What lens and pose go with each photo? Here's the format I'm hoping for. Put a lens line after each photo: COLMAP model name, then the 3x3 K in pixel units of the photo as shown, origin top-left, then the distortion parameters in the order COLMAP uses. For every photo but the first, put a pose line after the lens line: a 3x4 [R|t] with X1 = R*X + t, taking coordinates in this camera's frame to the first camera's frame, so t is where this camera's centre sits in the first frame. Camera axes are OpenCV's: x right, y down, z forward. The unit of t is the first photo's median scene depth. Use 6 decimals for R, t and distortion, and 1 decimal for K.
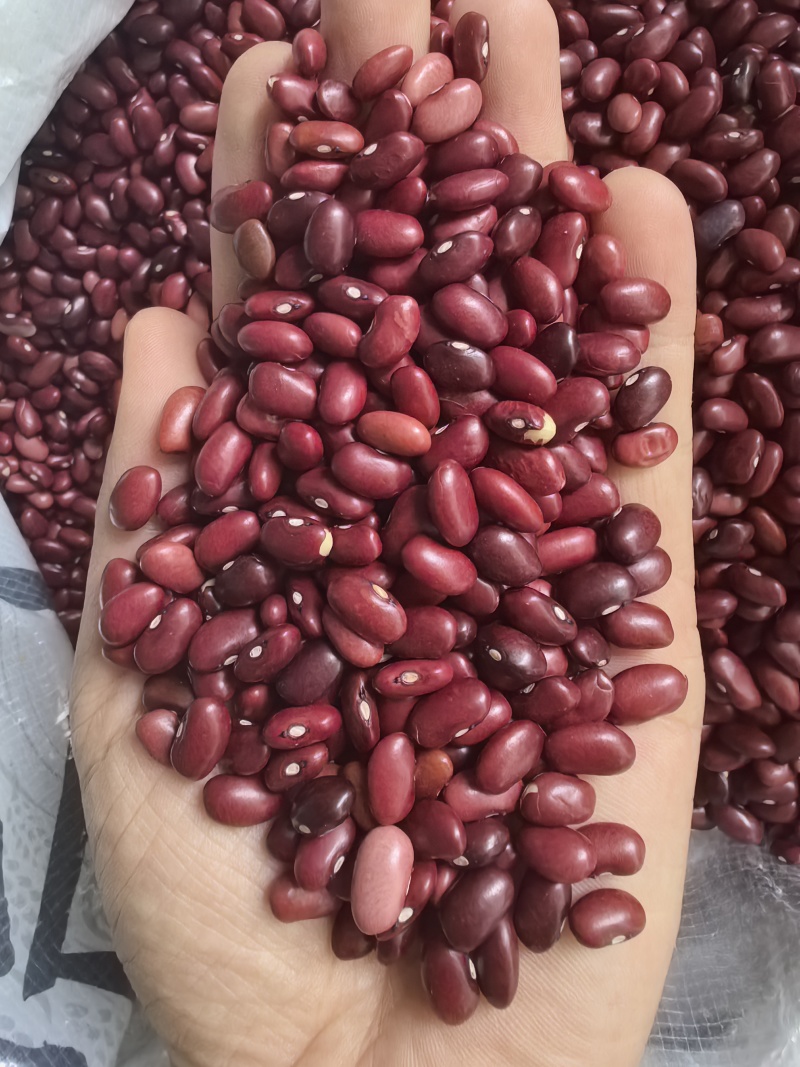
lens RADIAL K [[850.1, 0, 400.0], [0, 850.1, 533.5], [0, 0, 1]] dist [-0.001626, -0.003080]
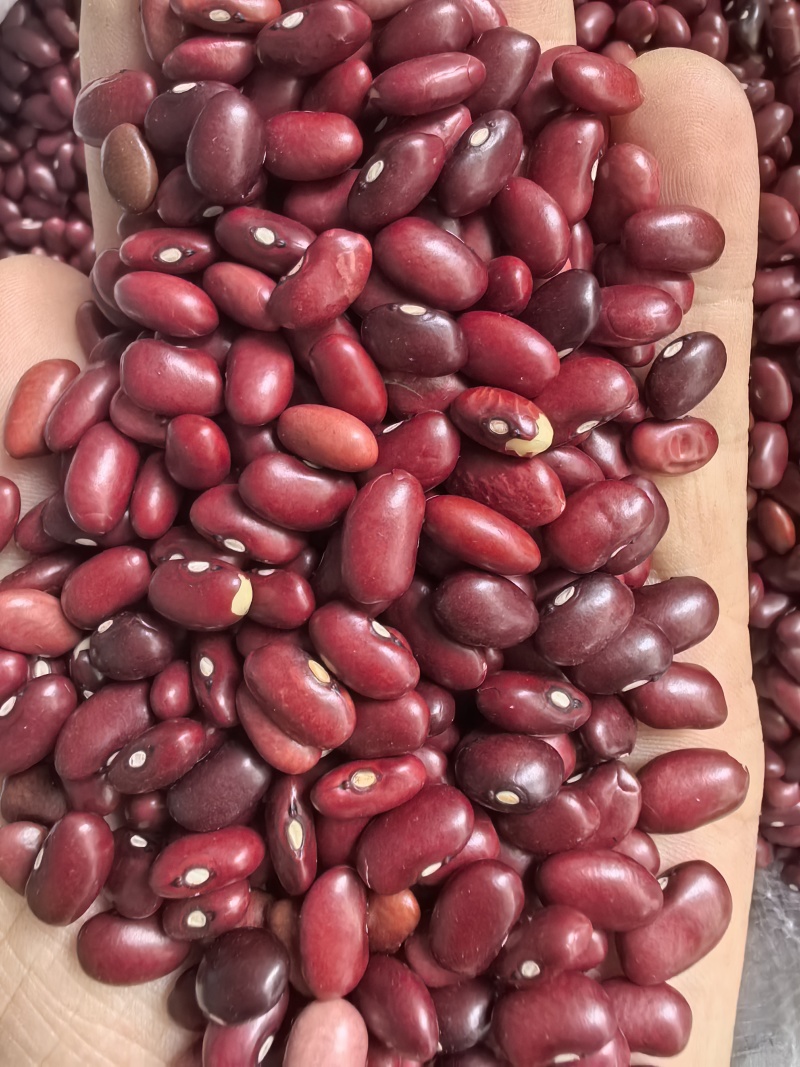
lens RADIAL K [[850.1, 0, 400.0], [0, 850.1, 533.5], [0, 0, 1]] dist [-0.001626, -0.003080]
pose [[0.999752, -0.004773, 0.021750, 0.040224], [0.004418, 0.999857, 0.016336, -0.048909], [-0.021825, -0.016236, 0.999630, 0.293743]]
